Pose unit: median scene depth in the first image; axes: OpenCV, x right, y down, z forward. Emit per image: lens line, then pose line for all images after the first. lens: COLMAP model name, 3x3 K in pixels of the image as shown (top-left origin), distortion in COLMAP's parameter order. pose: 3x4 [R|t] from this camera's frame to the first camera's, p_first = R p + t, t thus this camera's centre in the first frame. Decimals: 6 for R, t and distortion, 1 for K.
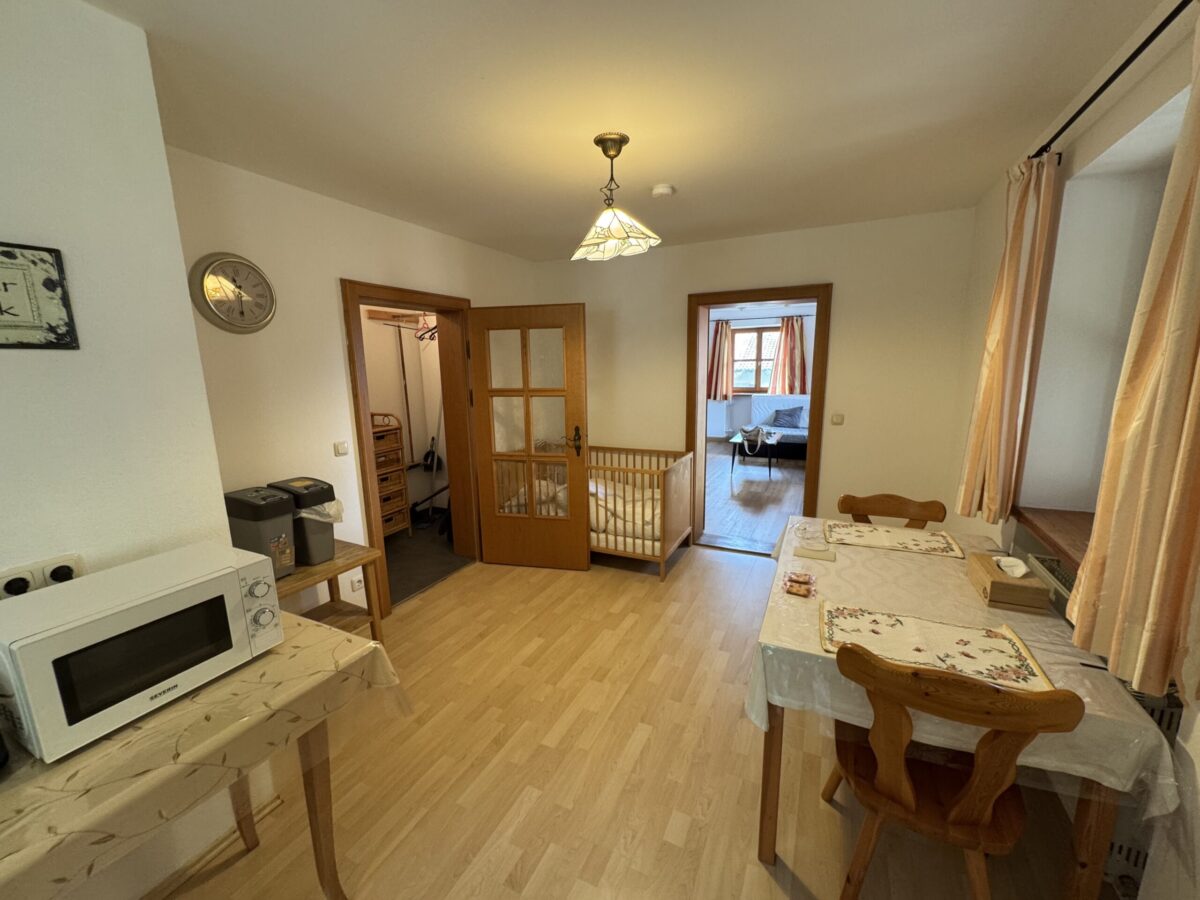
lens RADIAL K [[478.9, 0, 599.4], [0, 478.9, 451.4], [0, 0, 1]] dist [0.000540, 0.000080]
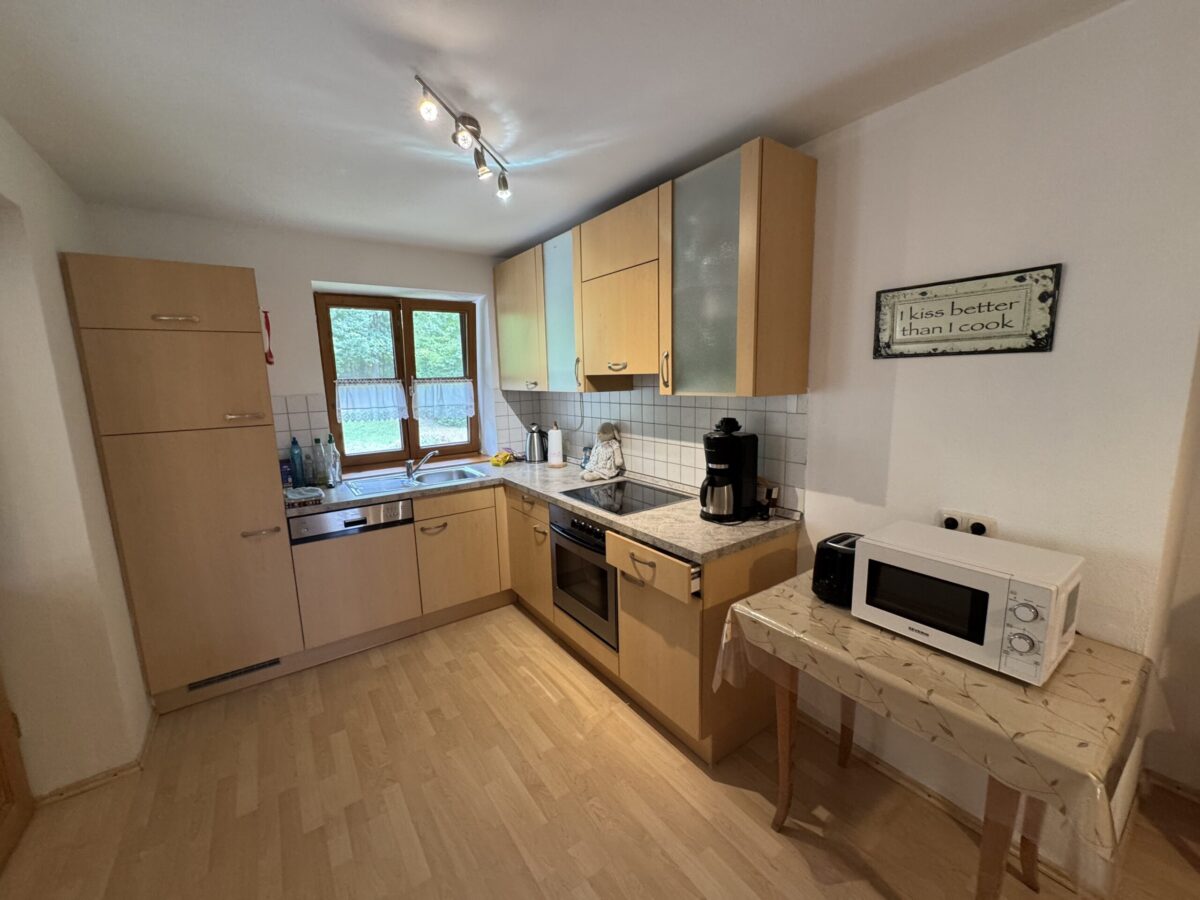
lens RADIAL K [[478.9, 0, 595.1], [0, 478.9, 449.5], [0, 0, 1]] dist [0.000540, 0.000080]
pose [[-0.478080, 0.170425, -0.861624, 0.468332], [-0.124290, 0.957995, 0.258451, -0.163593], [0.869478, 0.230651, -0.436816, 0.669237]]
